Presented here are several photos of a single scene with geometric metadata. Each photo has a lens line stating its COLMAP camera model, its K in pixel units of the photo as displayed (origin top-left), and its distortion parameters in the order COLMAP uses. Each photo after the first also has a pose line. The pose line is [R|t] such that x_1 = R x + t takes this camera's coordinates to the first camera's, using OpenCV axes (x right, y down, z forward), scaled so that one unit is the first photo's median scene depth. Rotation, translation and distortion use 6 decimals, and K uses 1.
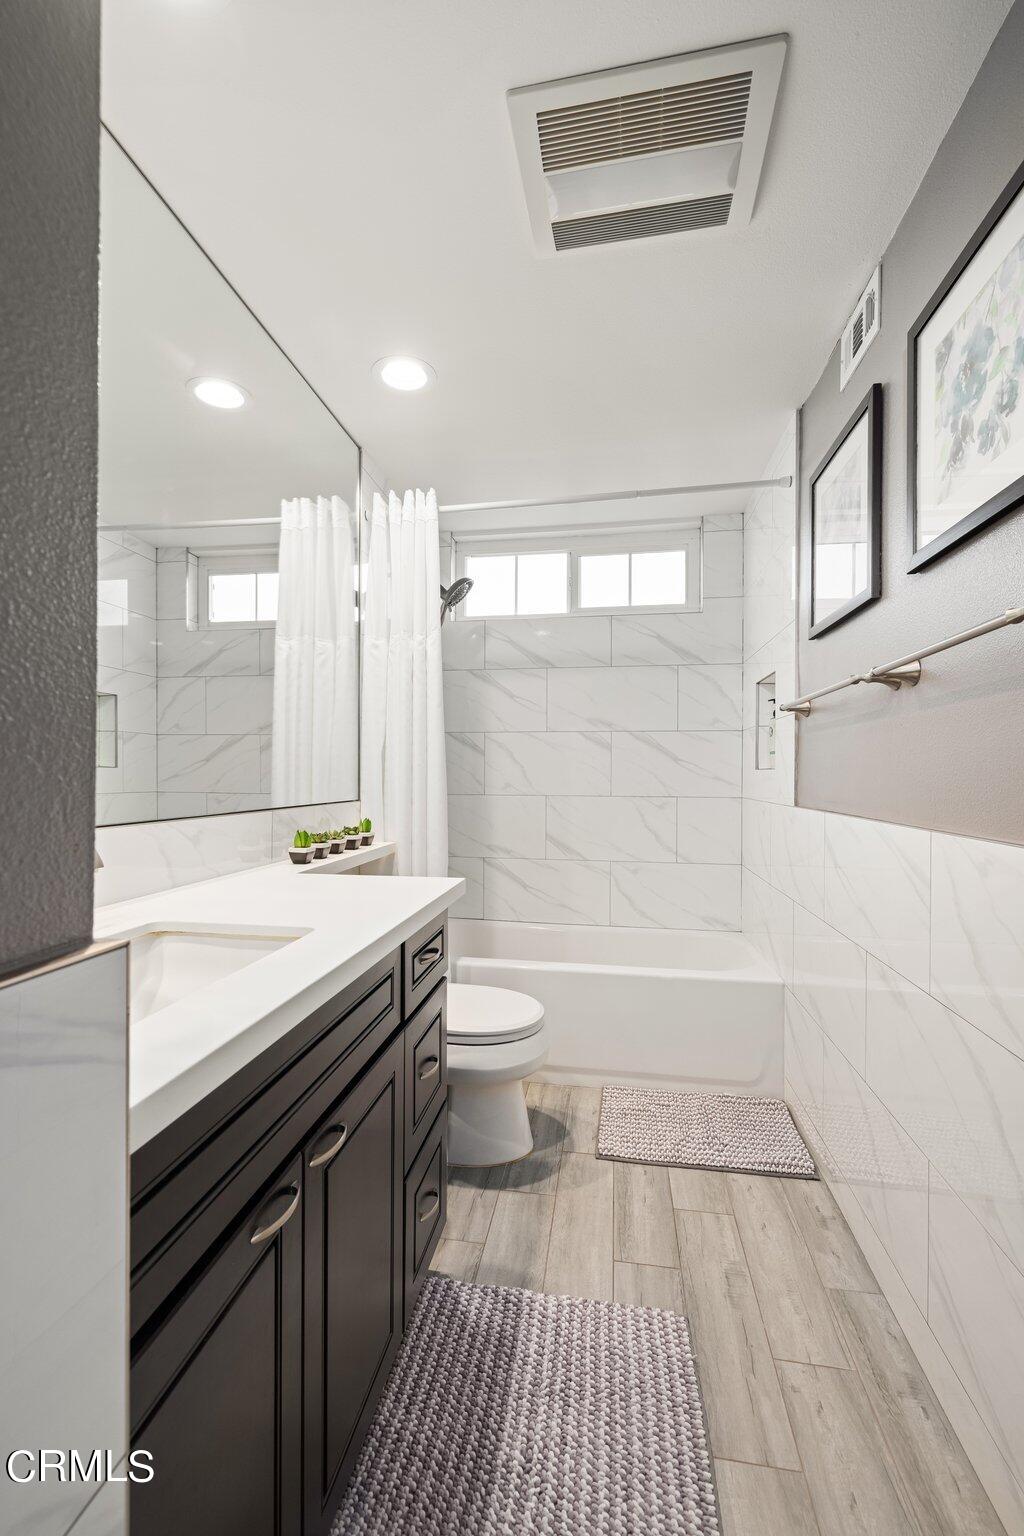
lens RADIAL K [[640.4, 0, 510.9], [0, 640.4, 771.4], [0, 0, 1]] dist [0.004856, -0.001283]
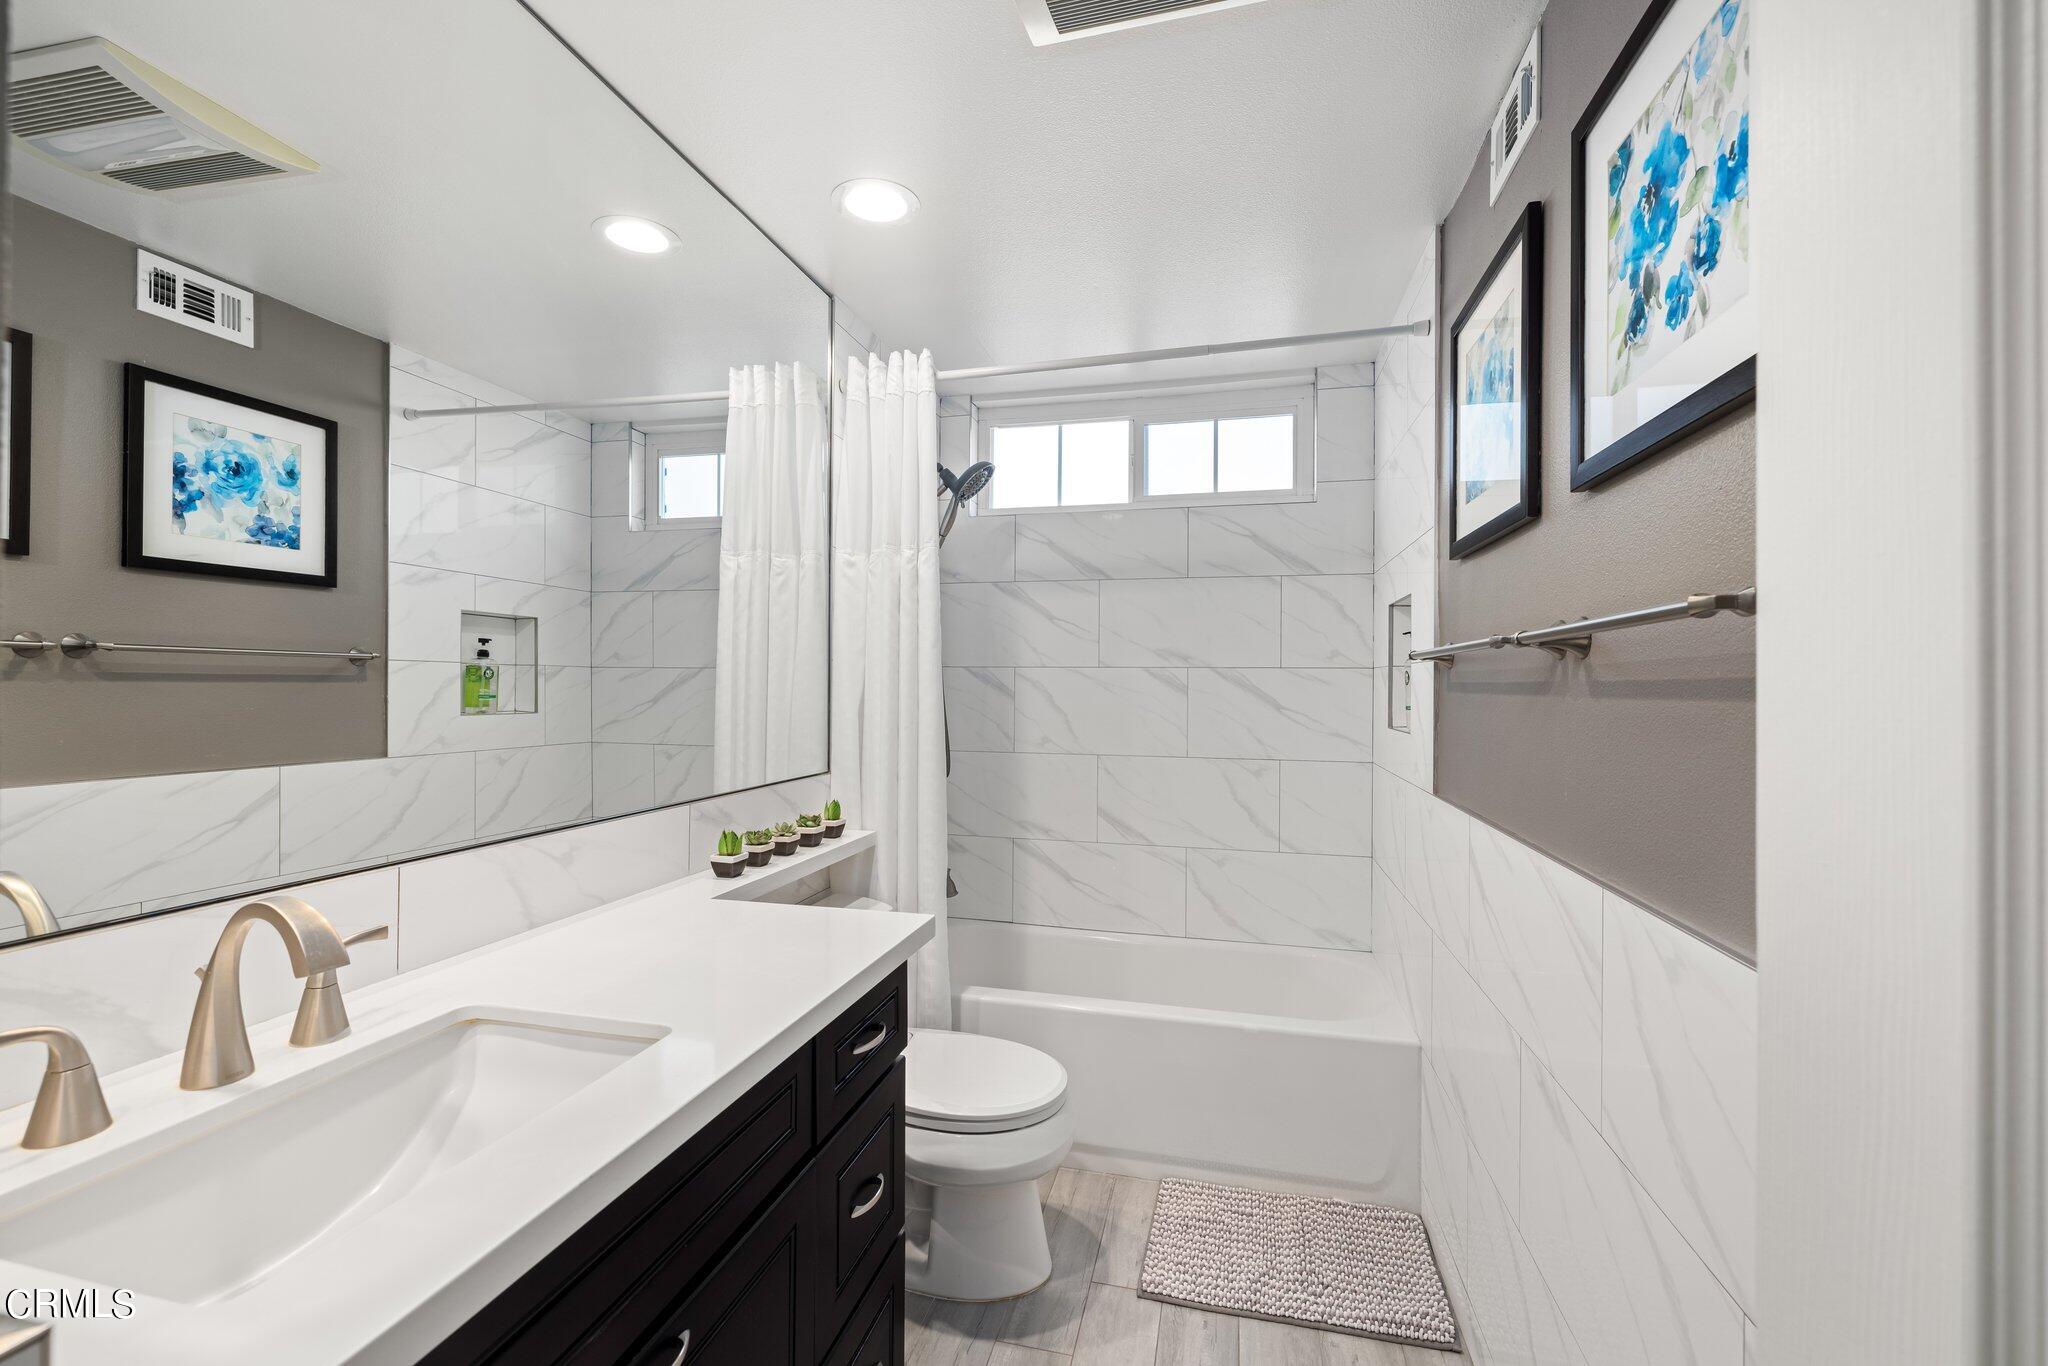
lens RADIAL K [[853.9, 0, 1023.4], [0, 853.9, 683.0], [0, 0, 1]] dist [0.004856, -0.001283]
pose [[0.997124, 0.002141, -0.075762, 0.072476], [-0.002531, 0.999984, -0.005055, -0.063757], [0.075749, 0.005233, 0.997113, 0.043152]]
